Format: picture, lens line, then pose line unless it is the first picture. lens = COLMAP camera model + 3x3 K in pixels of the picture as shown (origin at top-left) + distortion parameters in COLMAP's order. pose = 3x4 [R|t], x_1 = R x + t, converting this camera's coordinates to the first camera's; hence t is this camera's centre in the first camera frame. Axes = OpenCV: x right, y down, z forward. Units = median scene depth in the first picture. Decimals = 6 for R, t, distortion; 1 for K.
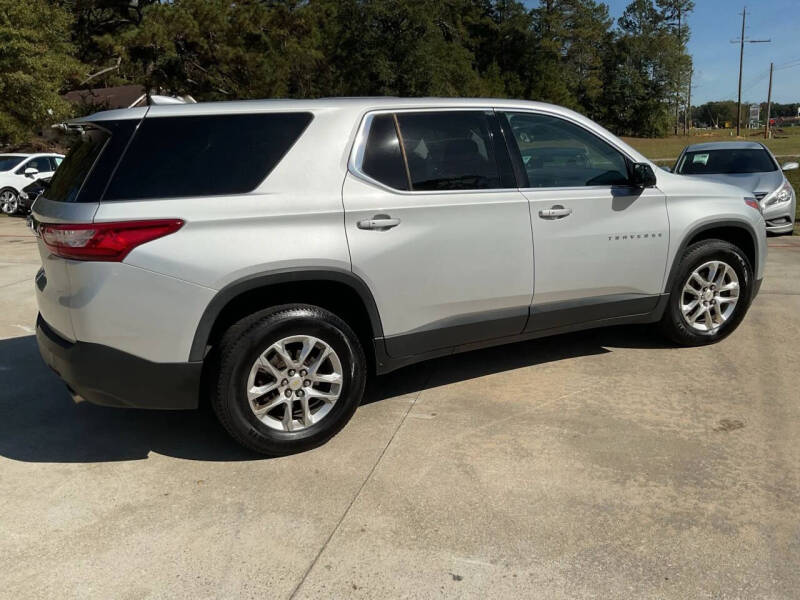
lens RADIAL K [[671.9, 0, 402.5], [0, 671.9, 305.1], [0, 0, 1]] dist [0.058330, -0.115068]
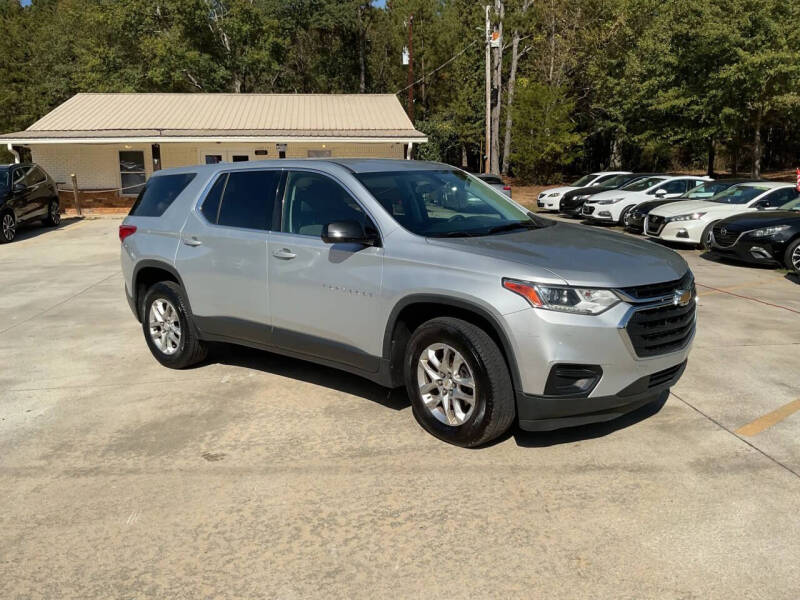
lens RADIAL K [[671.9, 0, 397.3], [0, 671.9, 298.9], [0, 0, 1]] dist [0.058330, -0.115068]
pose [[0.361974, 0.184170, -0.913814, 1.416350], [-0.209028, 0.971363, 0.112969, -0.238591], [0.908450, 0.150121, 0.390105, 0.727360]]
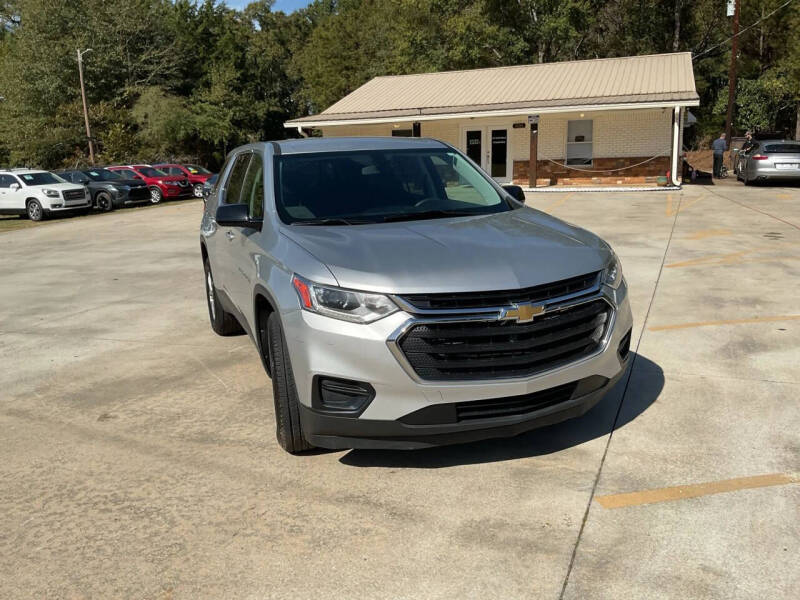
lens RADIAL K [[671.9, 0, 397.1], [0, 671.9, 296.6], [0, 0, 1]] dist [0.058330, -0.115068]
pose [[-0.116914, 0.228790, -0.966430, 1.418479], [-0.193108, 0.949294, 0.248095, -0.398631], [0.974187, 0.215631, -0.066805, 1.406980]]
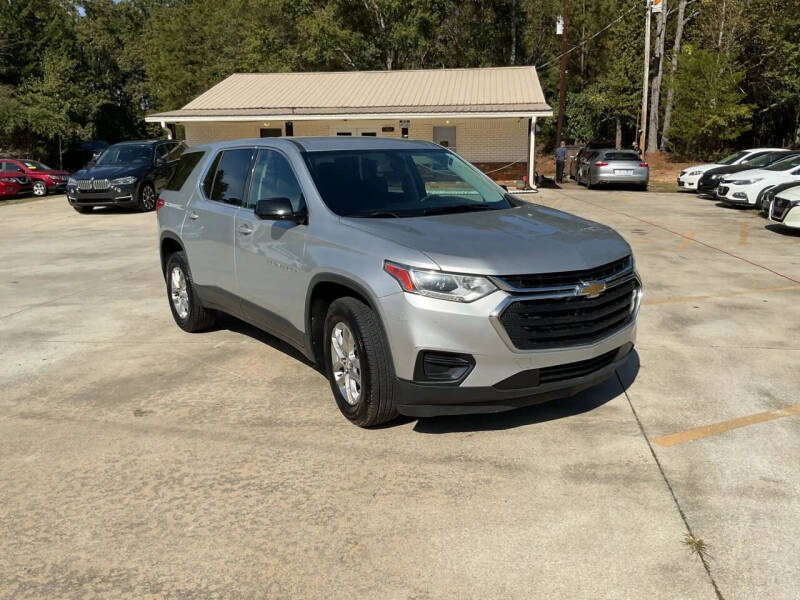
lens RADIAL K [[671.9, 0, 397.5], [0, 671.9, 299.3], [0, 0, 1]] dist [0.058330, -0.115068]
pose [[0.124148, 0.230300, -0.965168, 1.517044], [-0.220617, 0.954753, 0.199438, -0.328809], [0.967427, 0.188173, 0.169339, 1.089427]]
